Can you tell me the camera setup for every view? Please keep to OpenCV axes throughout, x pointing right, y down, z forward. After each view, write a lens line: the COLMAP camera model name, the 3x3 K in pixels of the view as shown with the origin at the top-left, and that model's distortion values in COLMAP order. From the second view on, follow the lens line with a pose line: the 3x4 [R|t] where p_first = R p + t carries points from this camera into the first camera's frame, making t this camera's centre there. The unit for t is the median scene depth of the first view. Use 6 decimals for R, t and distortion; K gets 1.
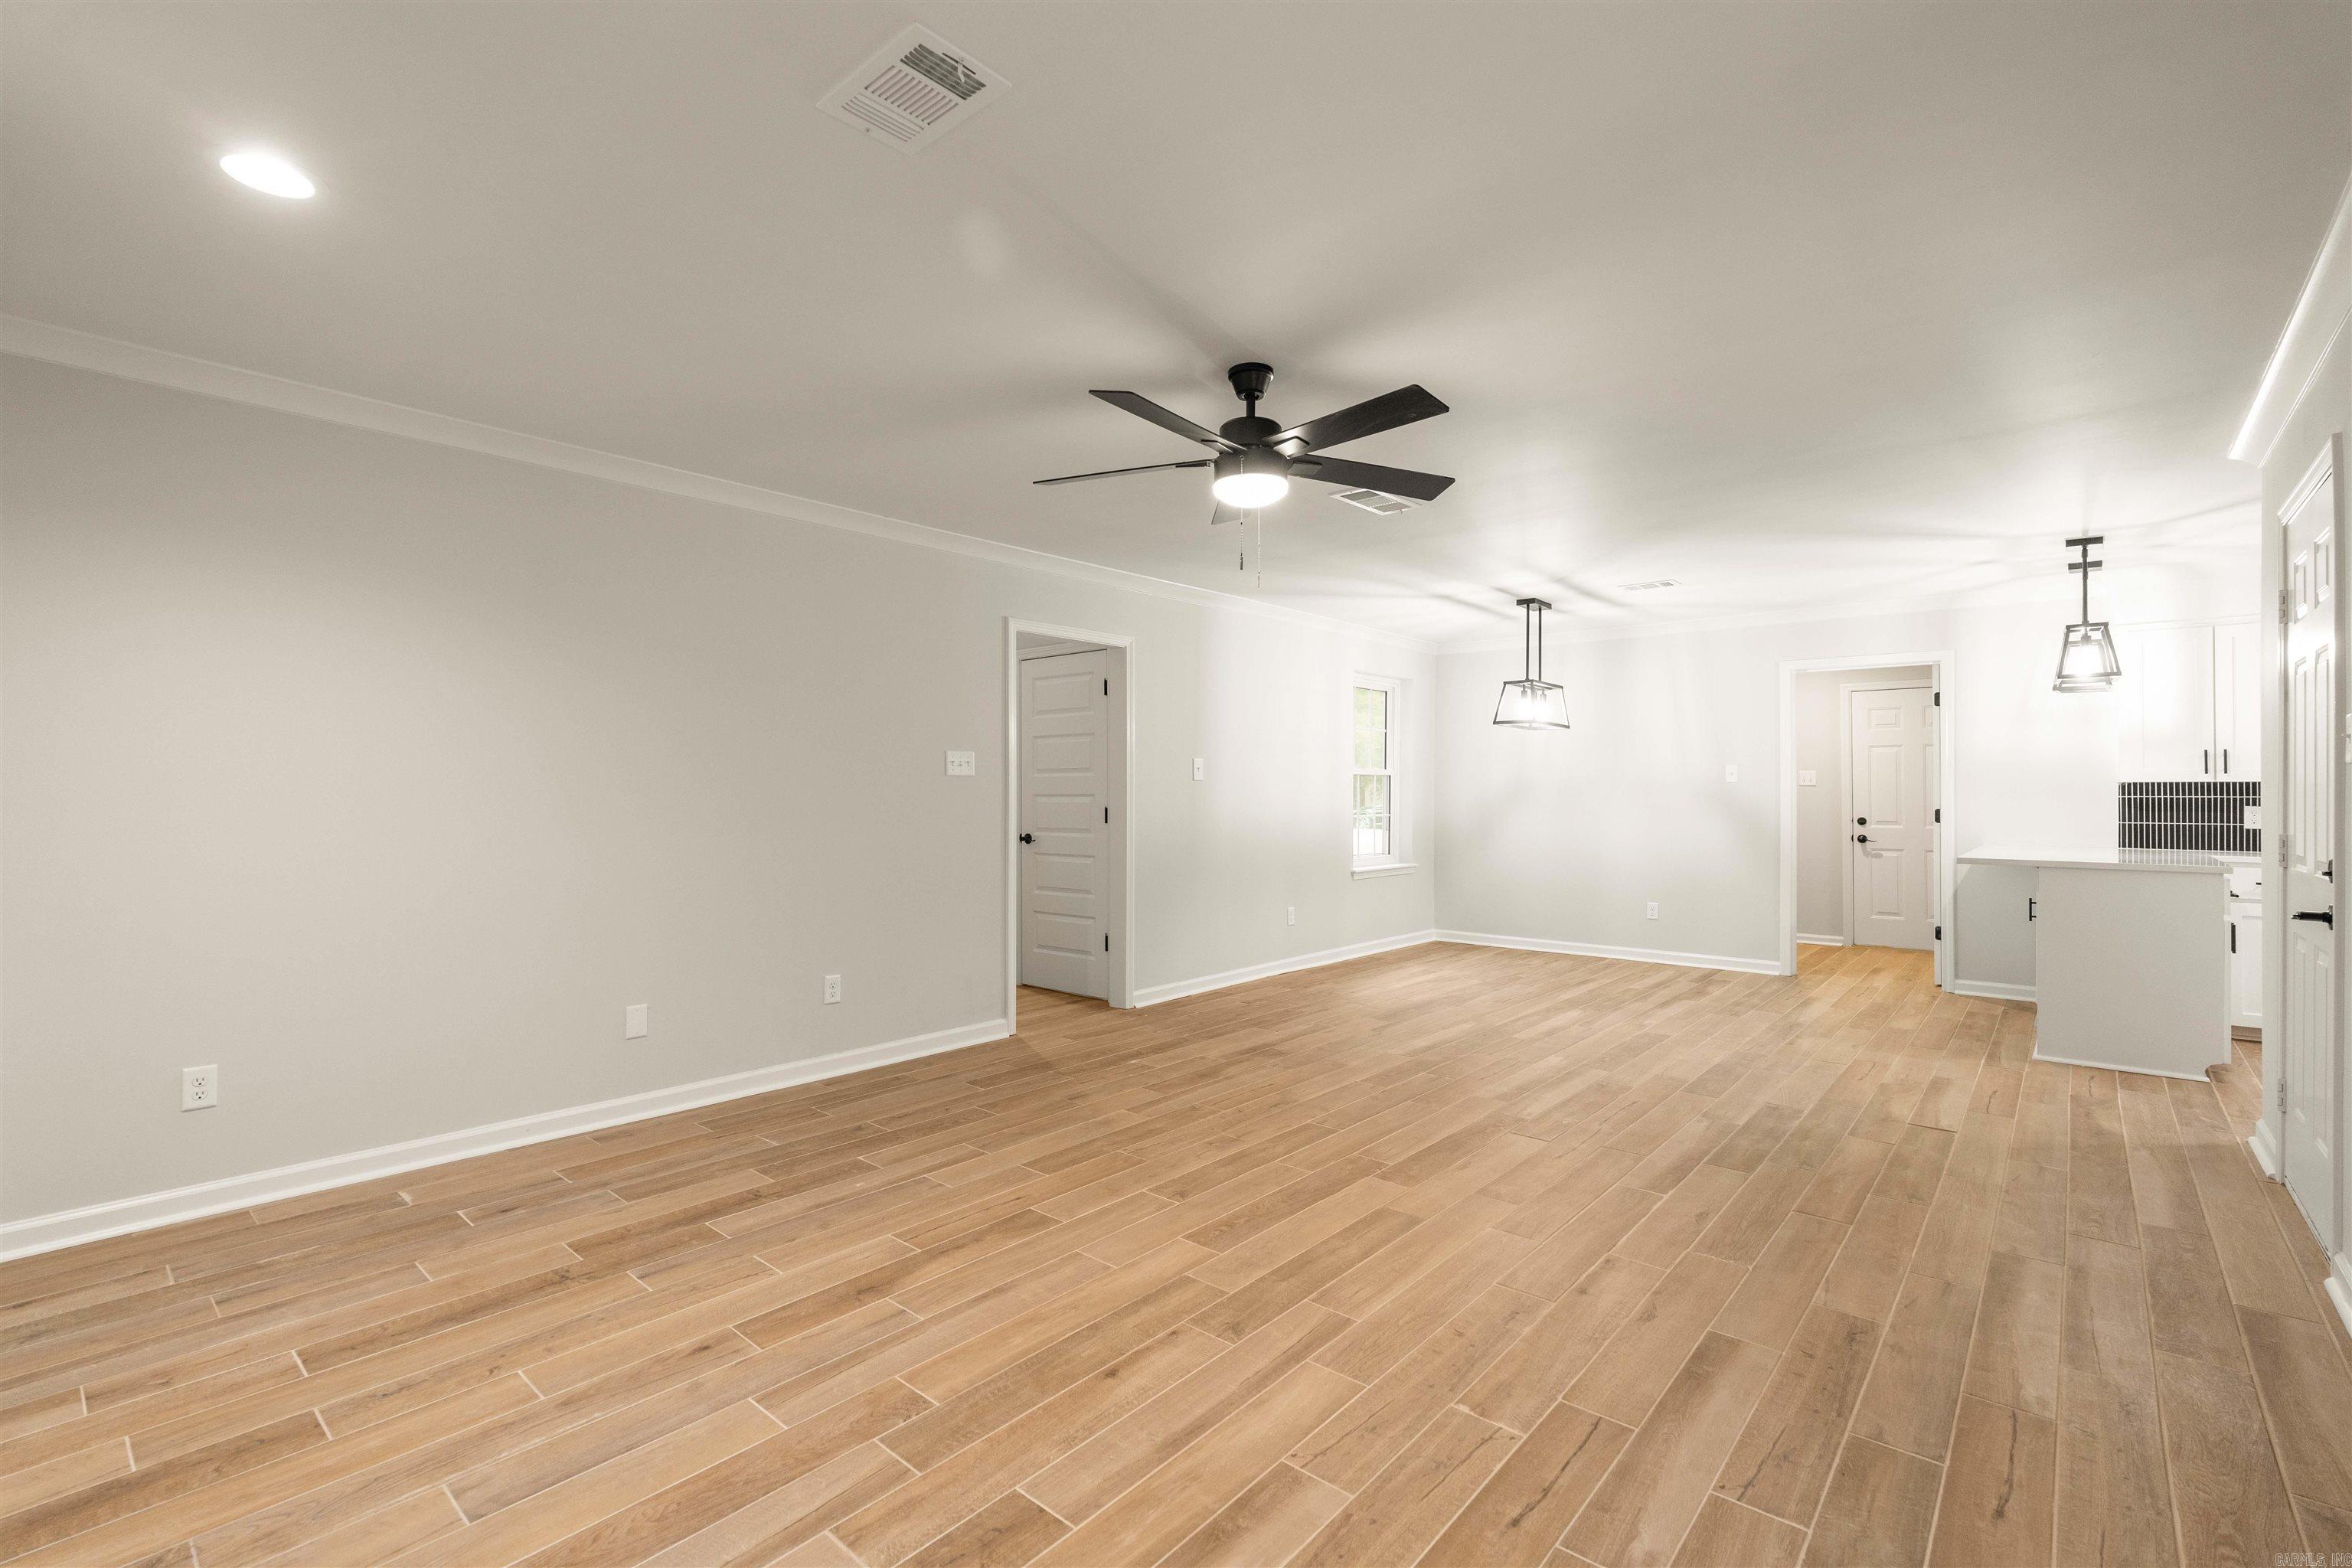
lens RADIAL K [[1061.7, 0, 1157.6], [0, 1061.7, 791.8], [0, 0, 1]] dist [0.010231, -0.000761]
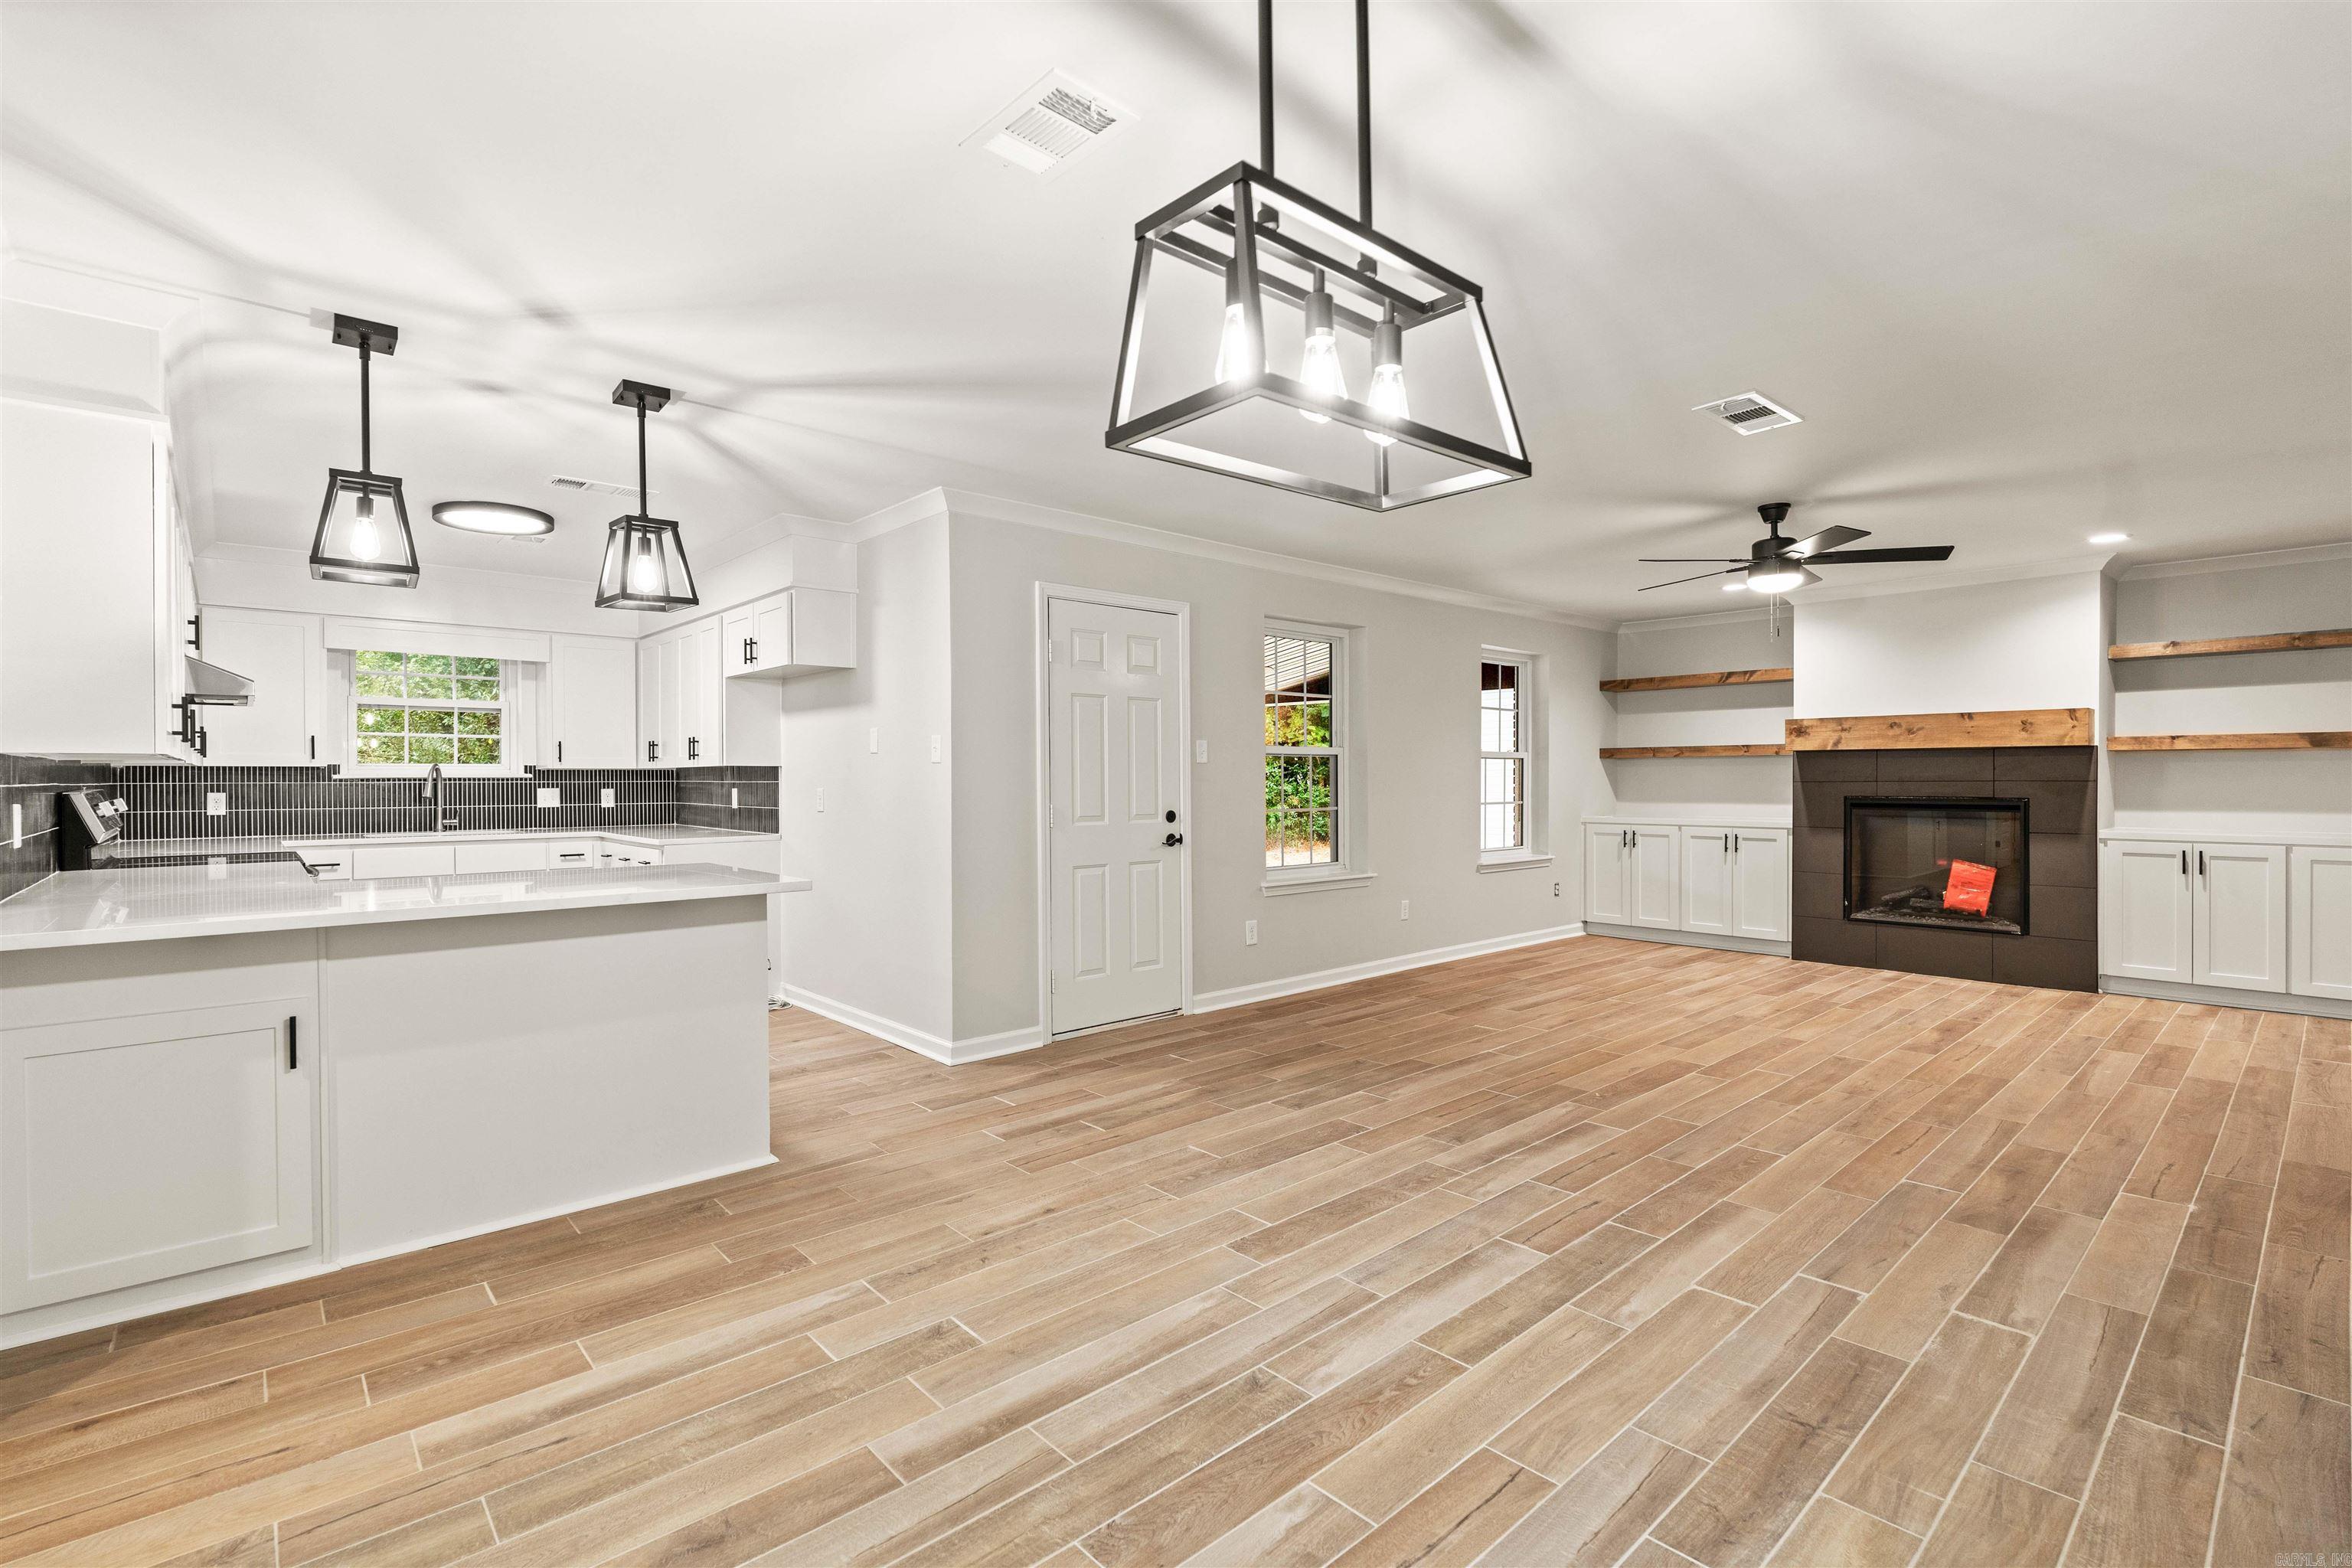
lens RADIAL K [[1061.7, 0, 1190.6], [0, 1061.7, 784.2], [0, 0, 1]] dist [0.010231, -0.000761]
pose [[-0.994679, -0.000921, 0.103016, 0.580658], [-0.000326, 0.999983, 0.005792, 0.003862], [-0.103019, 0.005728, -0.994663, 1.969640]]
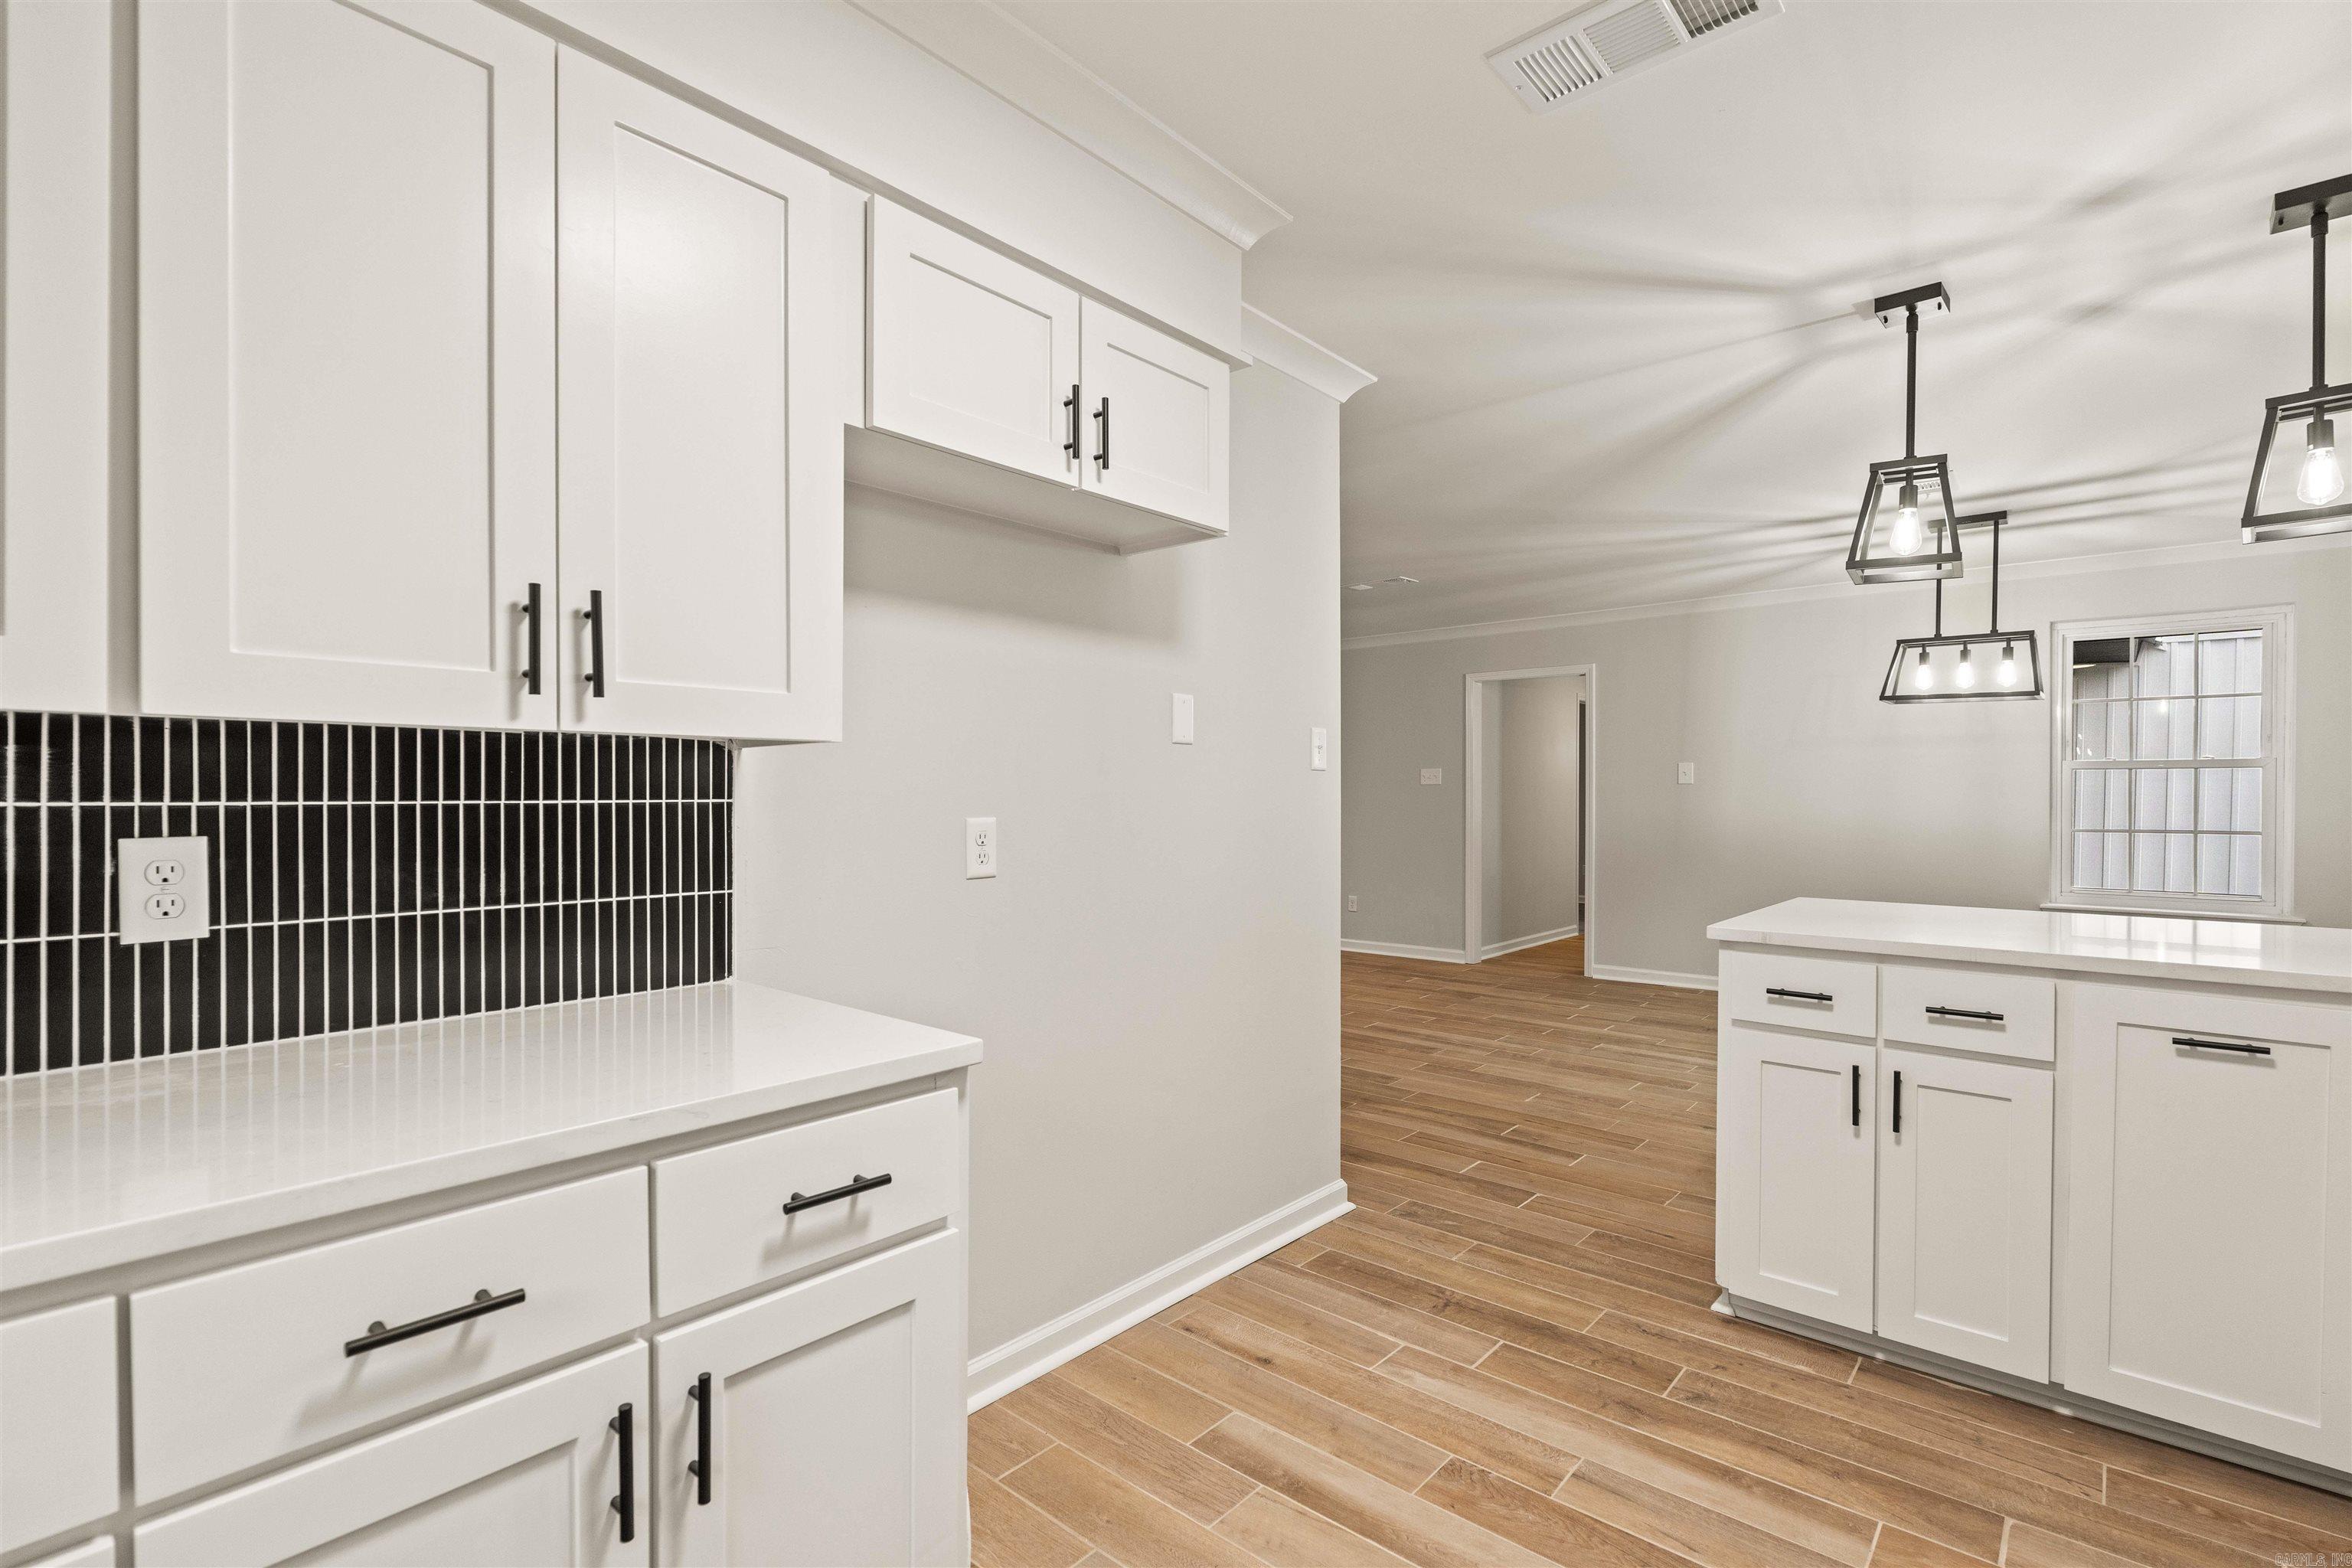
lens RADIAL K [[1061.7, 0, 1181.1], [0, 1061.7, 795.6], [0, 0, 1]] dist [0.010231, -0.000761]
pose [[0.009027, -0.001981, -0.999957, 1.695638], [-0.002970, 0.999994, -0.002008, 0.006172], [0.999955, 0.002988, 0.009021, 0.781636]]
